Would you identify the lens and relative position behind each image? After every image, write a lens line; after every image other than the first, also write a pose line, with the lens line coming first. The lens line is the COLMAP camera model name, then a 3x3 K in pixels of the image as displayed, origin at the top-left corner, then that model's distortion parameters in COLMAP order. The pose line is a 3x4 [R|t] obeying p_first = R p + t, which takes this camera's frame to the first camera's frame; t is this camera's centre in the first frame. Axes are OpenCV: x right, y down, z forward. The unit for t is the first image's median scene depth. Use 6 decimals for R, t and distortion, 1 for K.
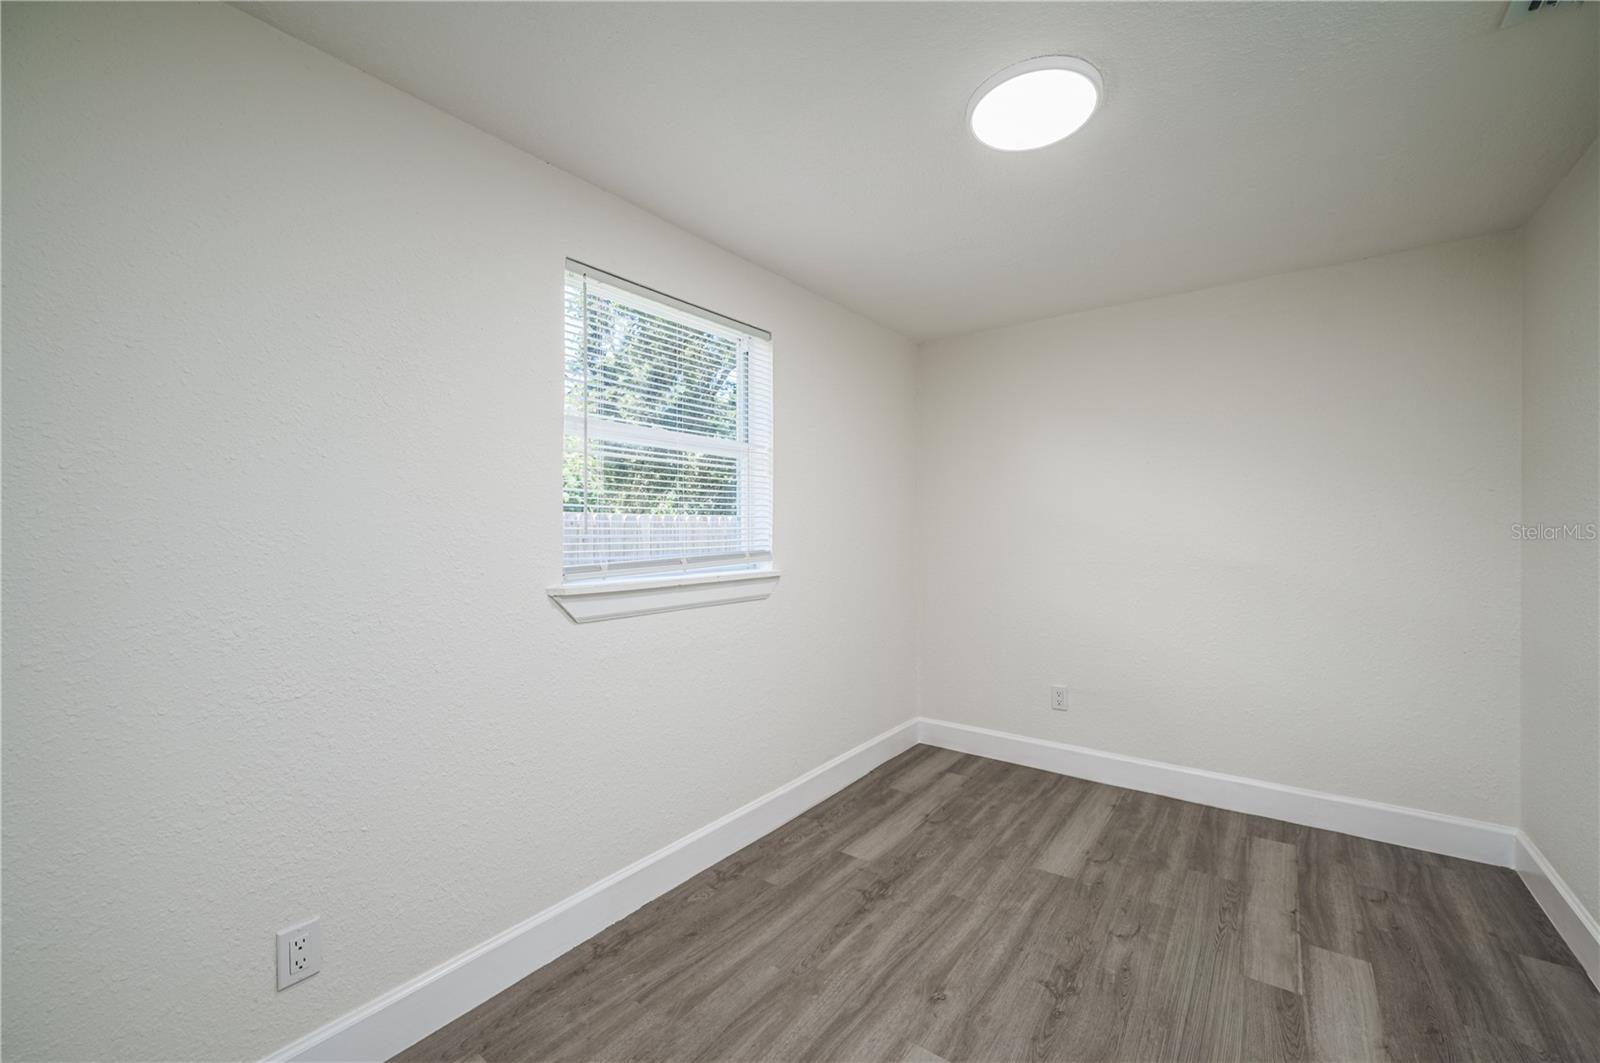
lens RADIAL K [[676.8, 0, 800.0], [0, 676.8, 531.5], [0, 0, 1]] dist [0.000248, 0.000107]
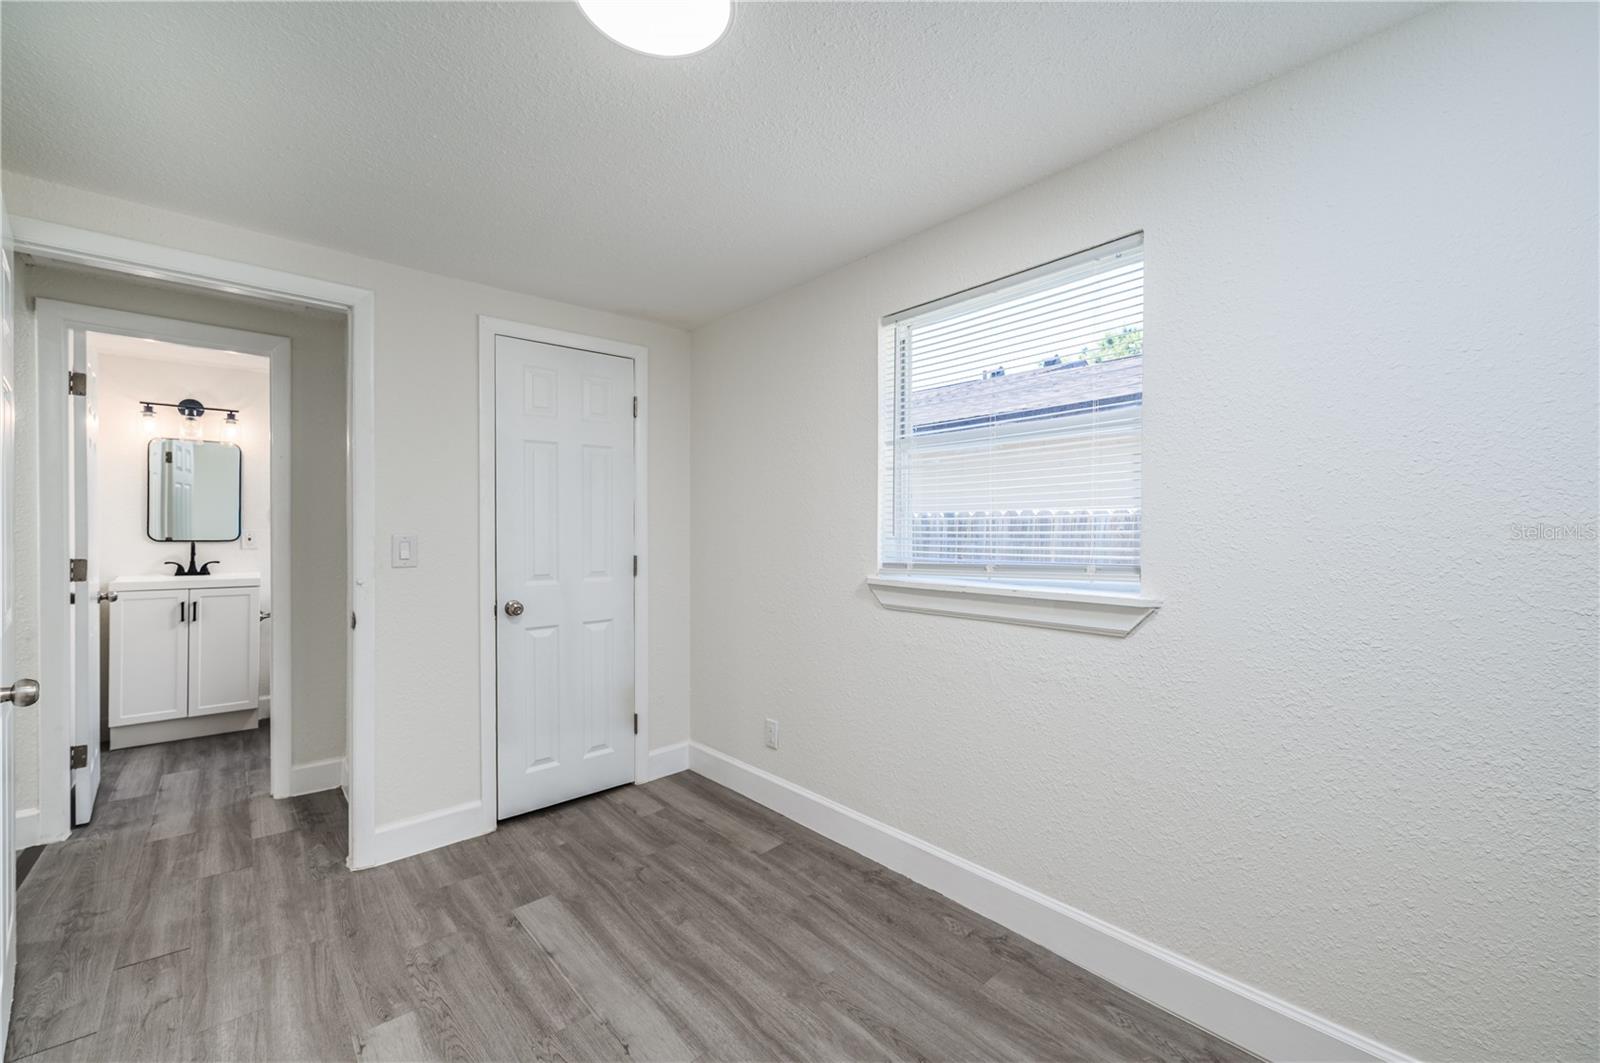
lens RADIAL K [[652.2, 0, 806.3], [0, 652.2, 529.8], [0, 0, 1]] dist [0.000647, 0.000386]
pose [[-0.223757, 0.005955, -0.974627, 0.880087], [0.000300, 0.999982, 0.006041, -0.015405], [0.974645, 0.001059, -0.223755, 1.139591]]
